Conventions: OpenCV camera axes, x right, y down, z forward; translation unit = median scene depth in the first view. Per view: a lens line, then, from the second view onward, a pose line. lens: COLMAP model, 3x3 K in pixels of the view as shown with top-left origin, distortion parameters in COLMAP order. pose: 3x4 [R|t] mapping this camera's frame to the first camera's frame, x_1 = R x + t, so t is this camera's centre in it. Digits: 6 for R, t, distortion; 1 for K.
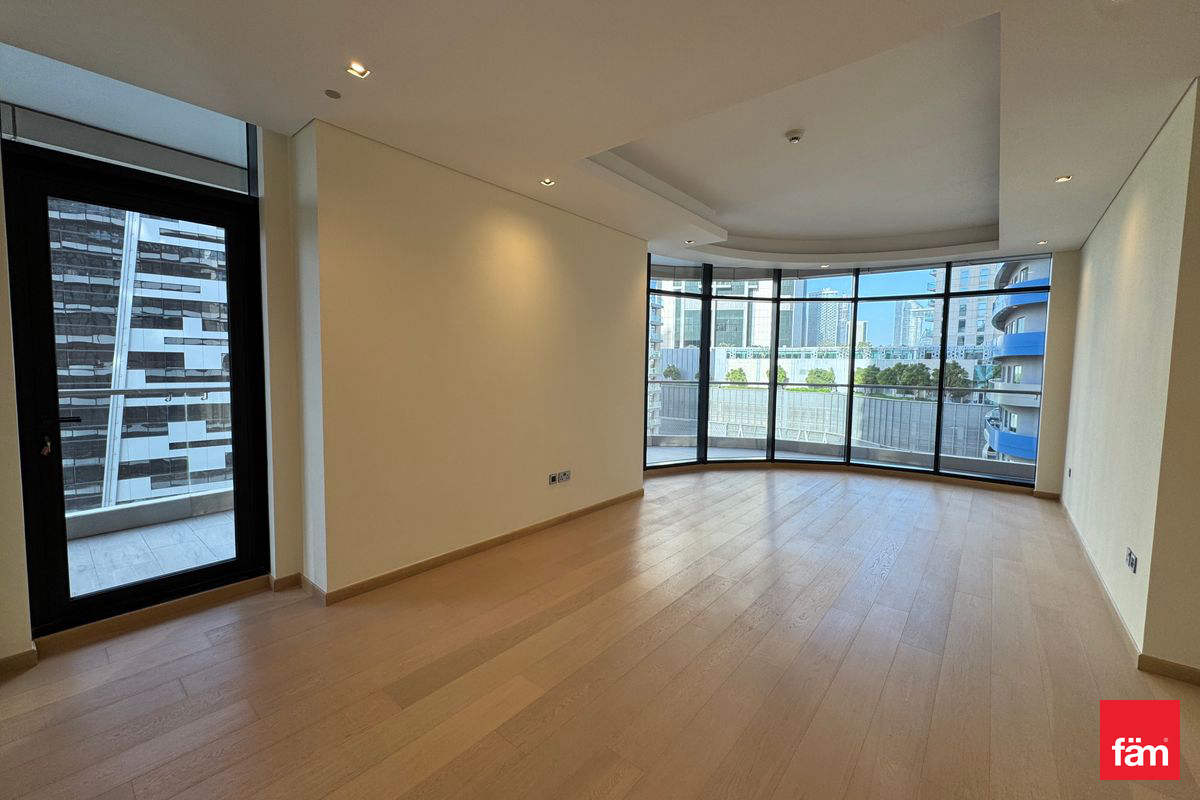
lens RADIAL K [[477.7, 0, 603.4], [0, 477.7, 397.3], [0, 0, 1]] dist [-0.000272, -0.000138]
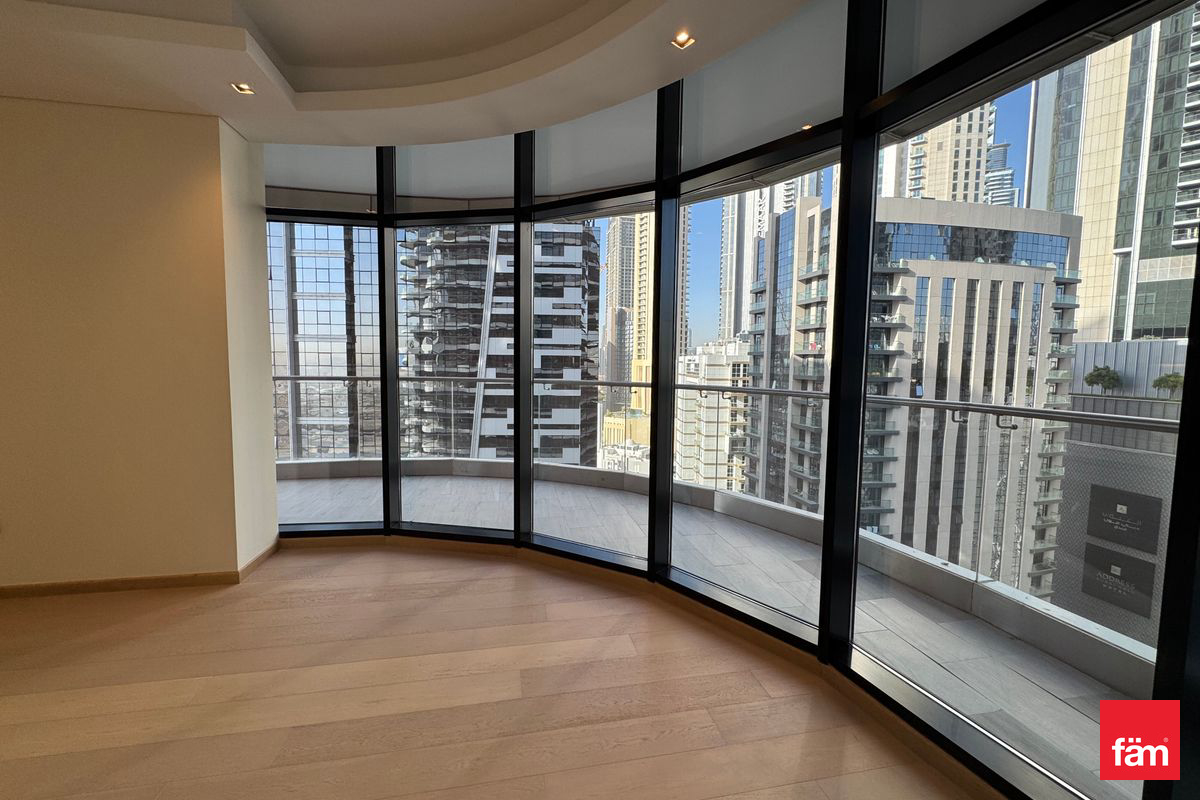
lens RADIAL K [[477.7, 0, 595.0], [0, 477.7, 394.9], [0, 0, 1]] dist [-0.000272, -0.000138]
pose [[0.770049, 0.038785, -0.636804, 0.125500], [-0.043886, 0.999006, 0.007776, -0.005593], [0.636473, 0.021959, 0.770986, 0.138526]]
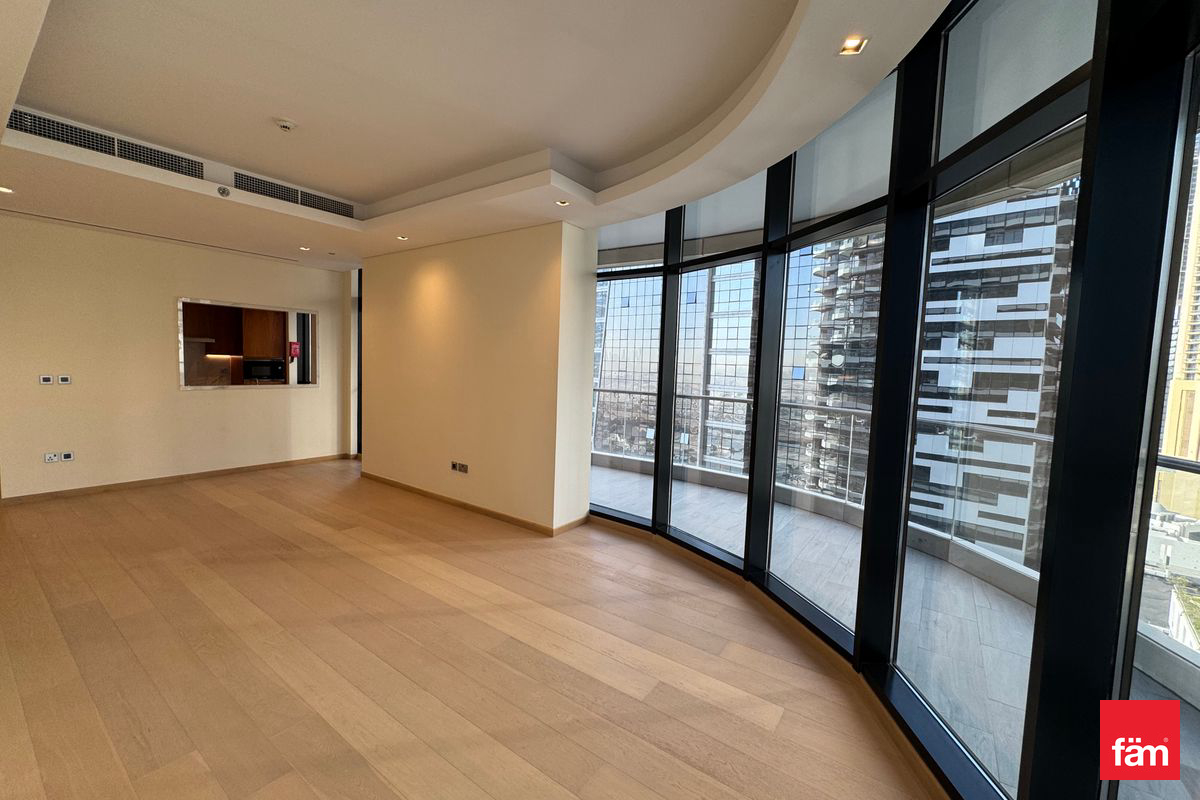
lens RADIAL K [[477.7, 0, 598.7], [0, 477.7, 394.0], [0, 0, 1]] dist [-0.000272, -0.000138]
pose [[0.069356, 0.052316, -0.996219, 0.150320], [-0.100757, 0.993885, 0.045178, -0.013667], [0.992491, 0.097243, 0.074203, 0.169320]]
